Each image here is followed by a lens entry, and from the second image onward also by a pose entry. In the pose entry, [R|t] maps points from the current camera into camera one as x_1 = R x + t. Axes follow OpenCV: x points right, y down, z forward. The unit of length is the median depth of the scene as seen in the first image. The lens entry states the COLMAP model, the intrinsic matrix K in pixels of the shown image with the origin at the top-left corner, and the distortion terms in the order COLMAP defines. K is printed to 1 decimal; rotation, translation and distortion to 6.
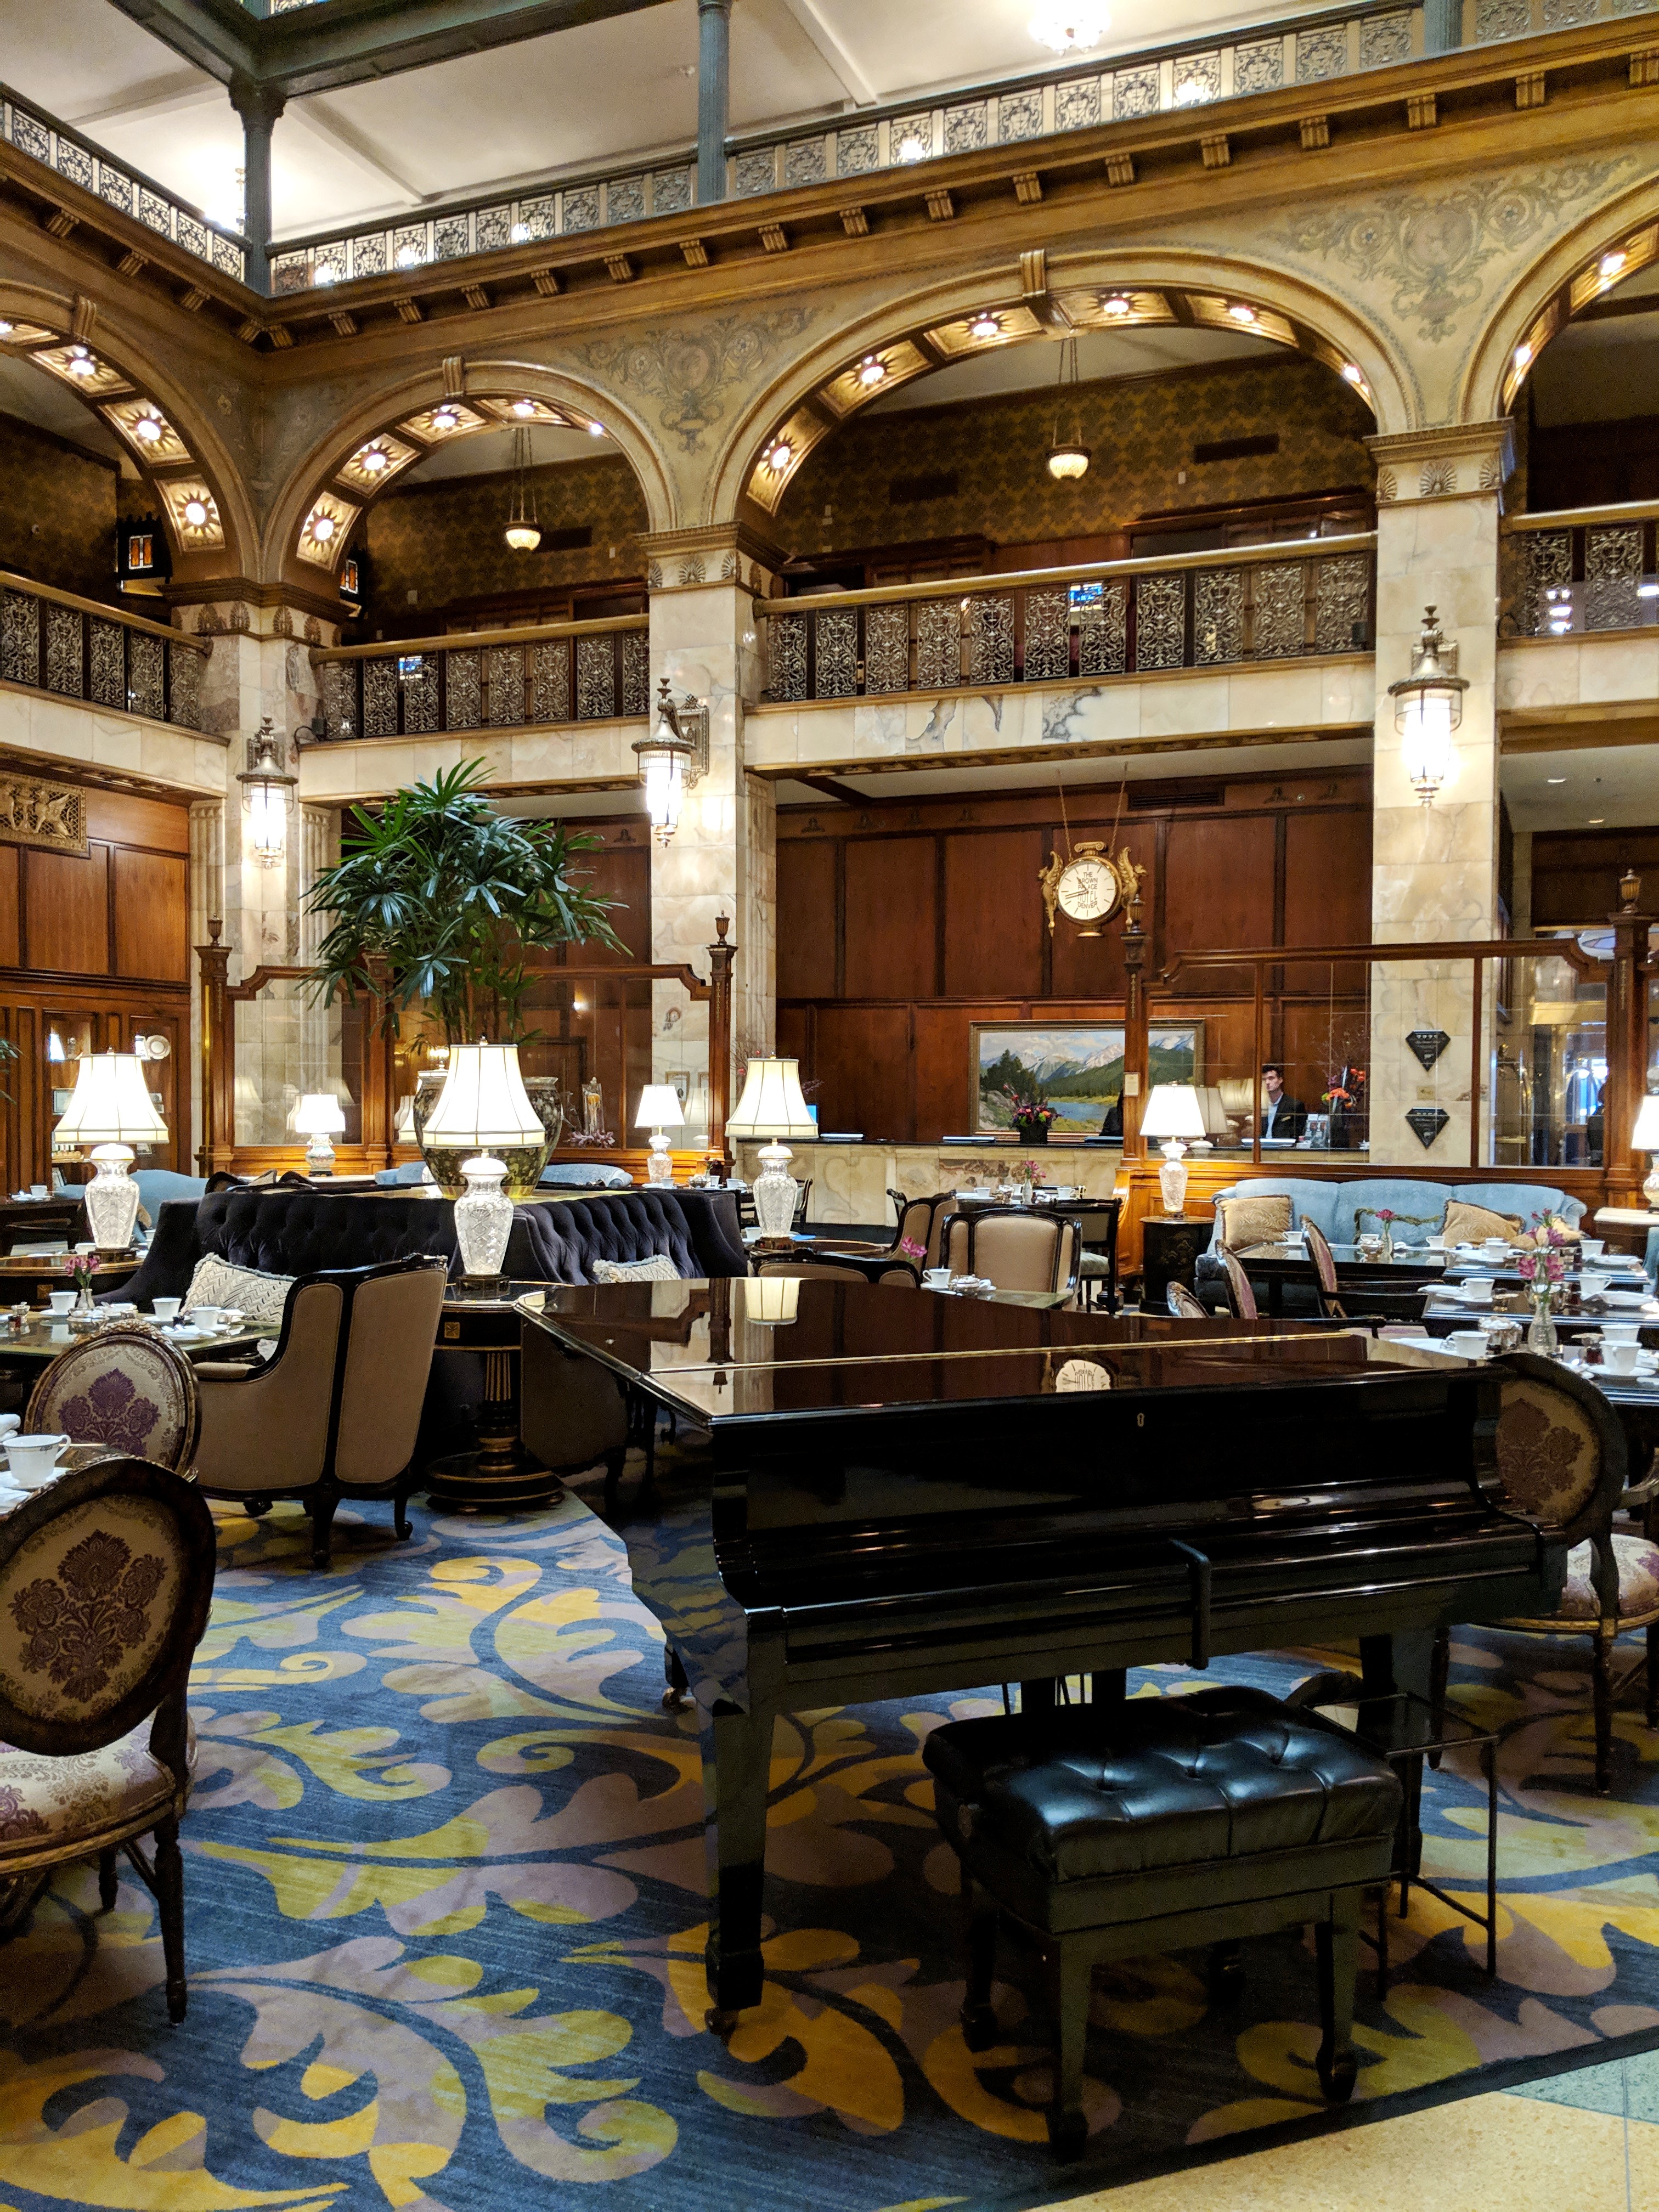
lens RADIAL K [[1781.1, 0, 866.1], [0, 1781.1, 1139.6], [0, 0, 1]] dist [0.064033, -0.099155]
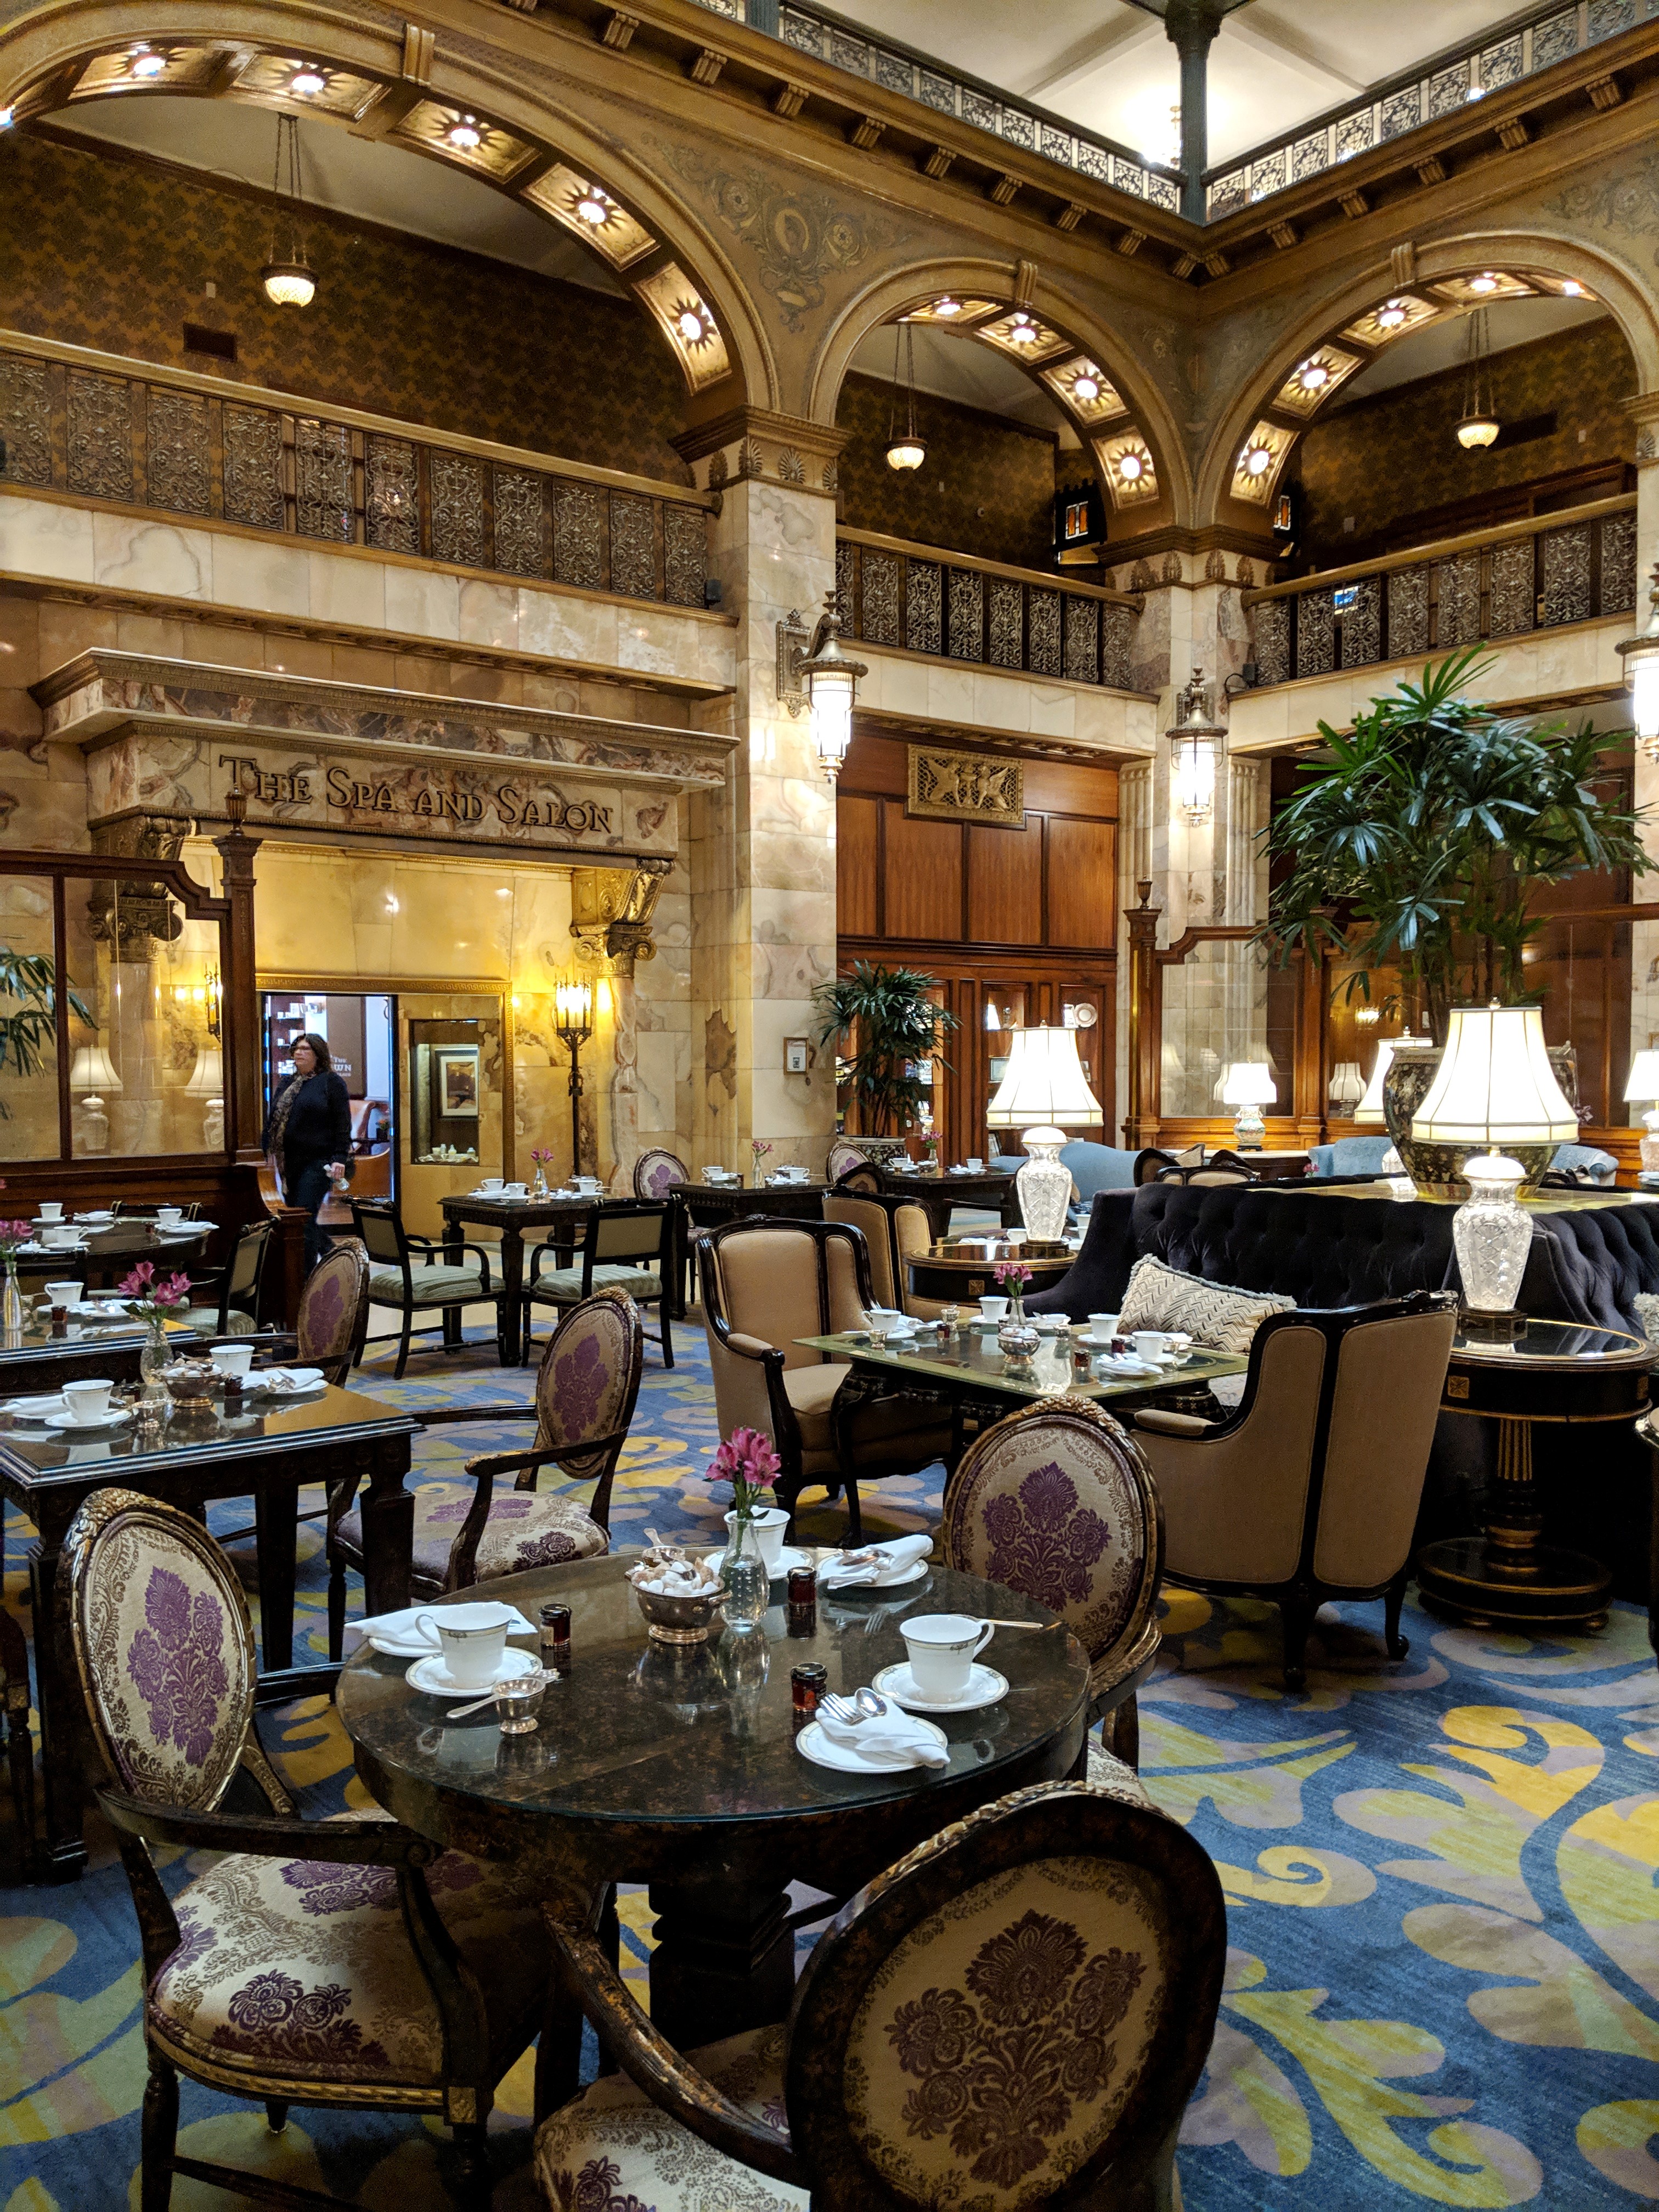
lens RADIAL K [[1781.1, 0, 851.3], [0, 1781.1, 1134.2], [0, 0, 1]] dist [0.064033, -0.099155]
pose [[0.875660, 0.014974, -0.482697, -0.071181], [-0.006080, 0.999782, 0.019983, -0.010674], [0.482891, -0.014564, 0.875560, 0.165012]]
